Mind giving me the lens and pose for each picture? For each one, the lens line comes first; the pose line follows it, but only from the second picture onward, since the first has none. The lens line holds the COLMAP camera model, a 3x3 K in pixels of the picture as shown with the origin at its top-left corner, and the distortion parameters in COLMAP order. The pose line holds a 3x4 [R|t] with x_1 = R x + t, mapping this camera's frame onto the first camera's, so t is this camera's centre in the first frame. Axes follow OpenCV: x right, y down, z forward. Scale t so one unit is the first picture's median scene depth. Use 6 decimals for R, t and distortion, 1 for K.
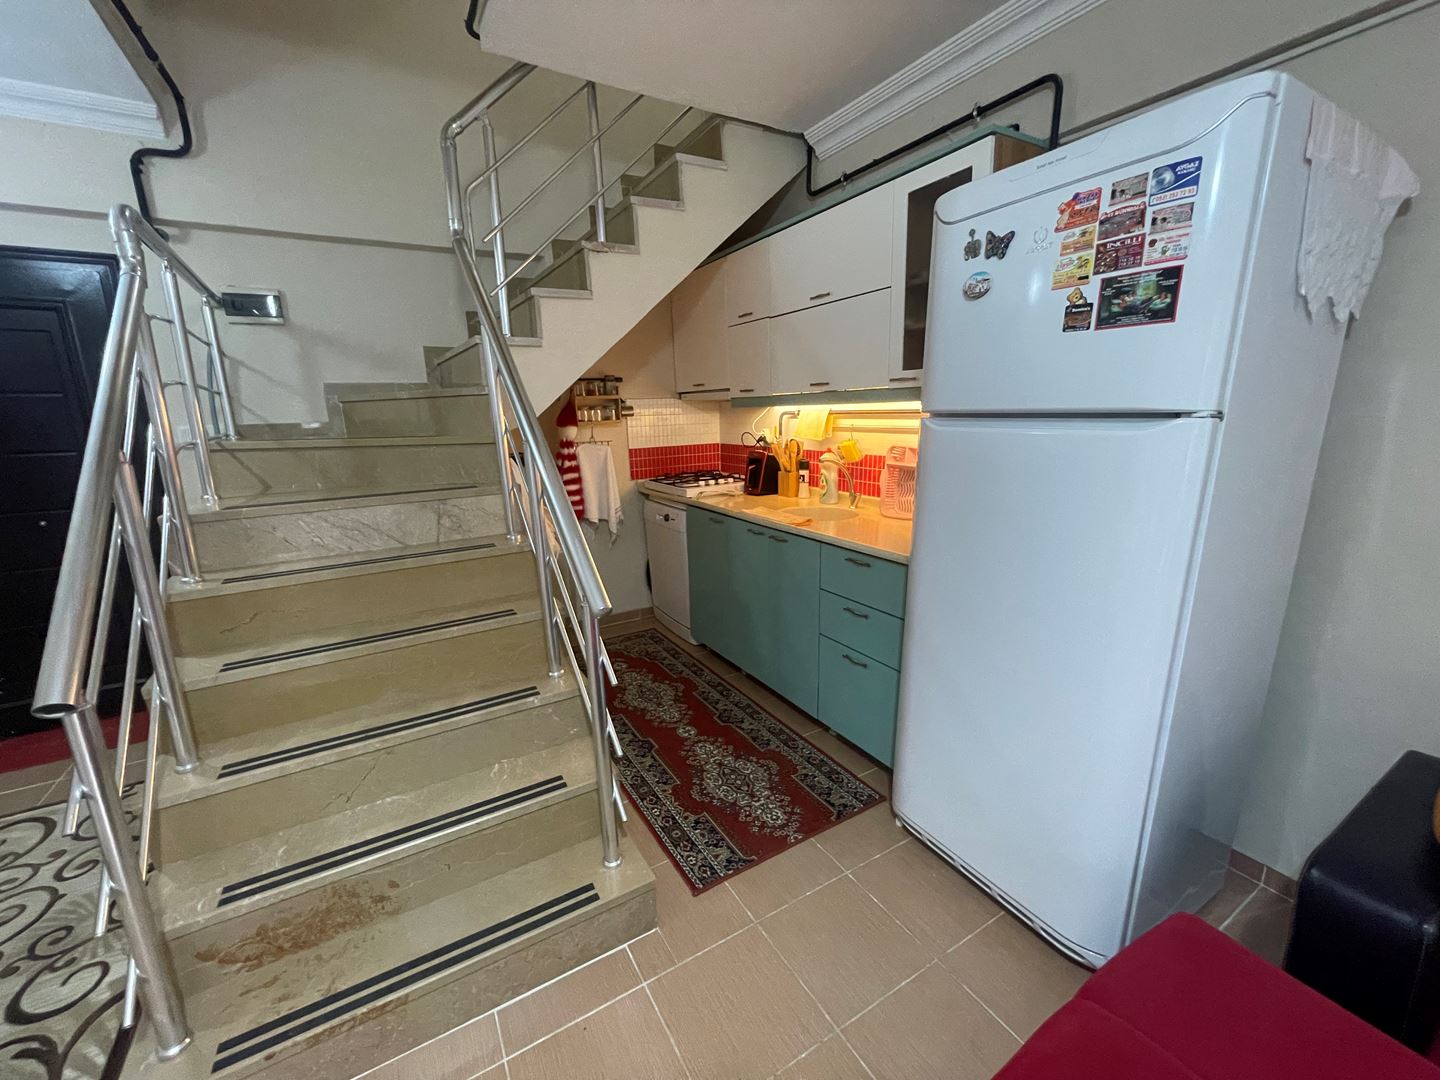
lens RADIAL K [[579.2, 0, 717.0], [0, 579.2, 541.7], [0, 0, 1]] dist [0.000373, -0.002159]
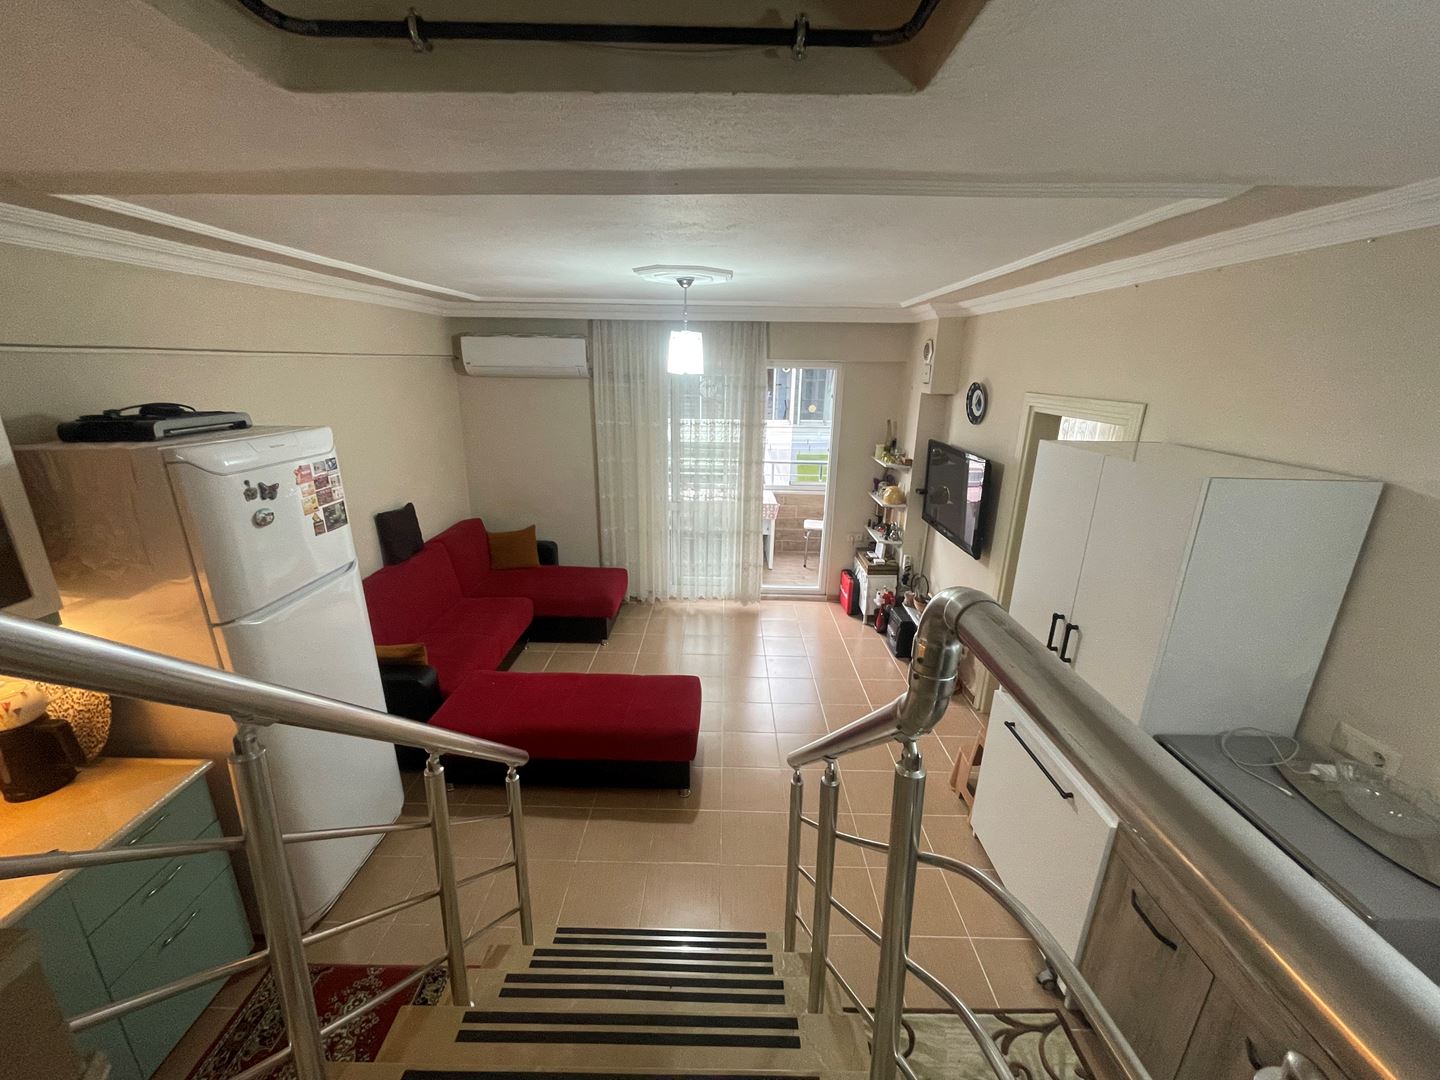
lens RADIAL K [[579.2, 0, 717.0], [0, 579.2, 541.7], [0, 0, 1]] dist [0.000373, -0.002159]
pose [[-0.855720, -0.141961, 0.497585, -0.671815], [0.121850, 0.879300, 0.460417, -0.508783], [-0.502888, 0.454618, -0.735136, 0.849649]]
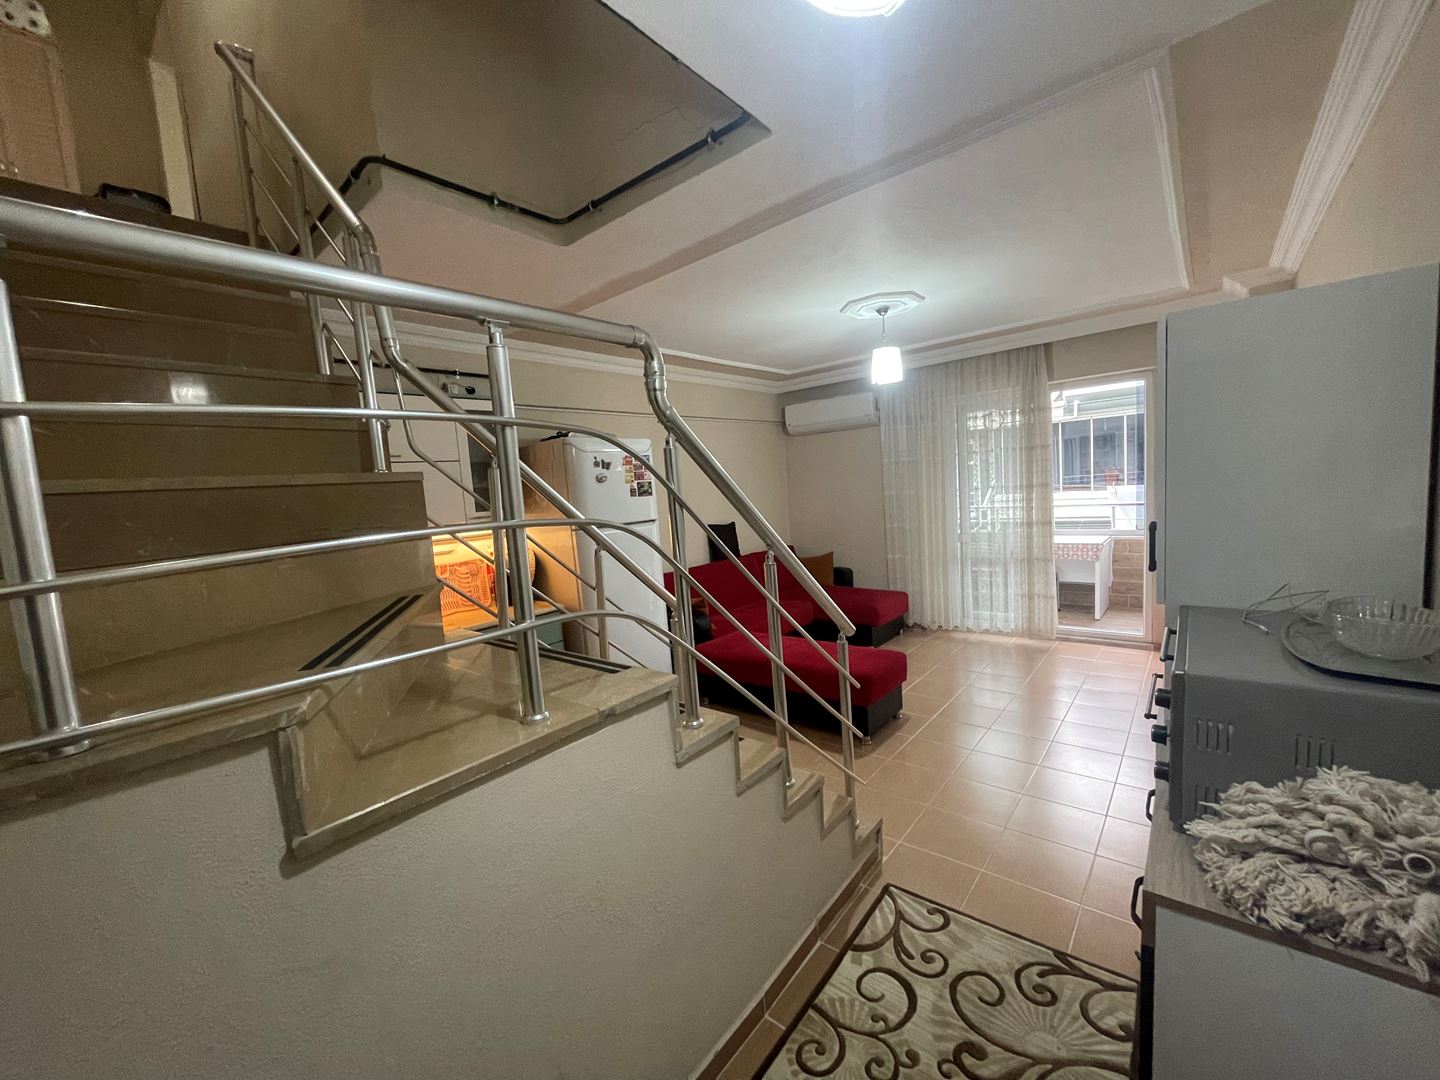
lens RADIAL K [[579.2, 0, 717.0], [0, 579.2, 541.7], [0, 0, 1]] dist [0.000373, -0.002159]
pose [[-0.332146, -0.043595, 0.942220, -1.224415], [0.288719, 0.946284, 0.145561, -0.226225], [-0.897953, 0.320384, -0.301718, 0.796166]]
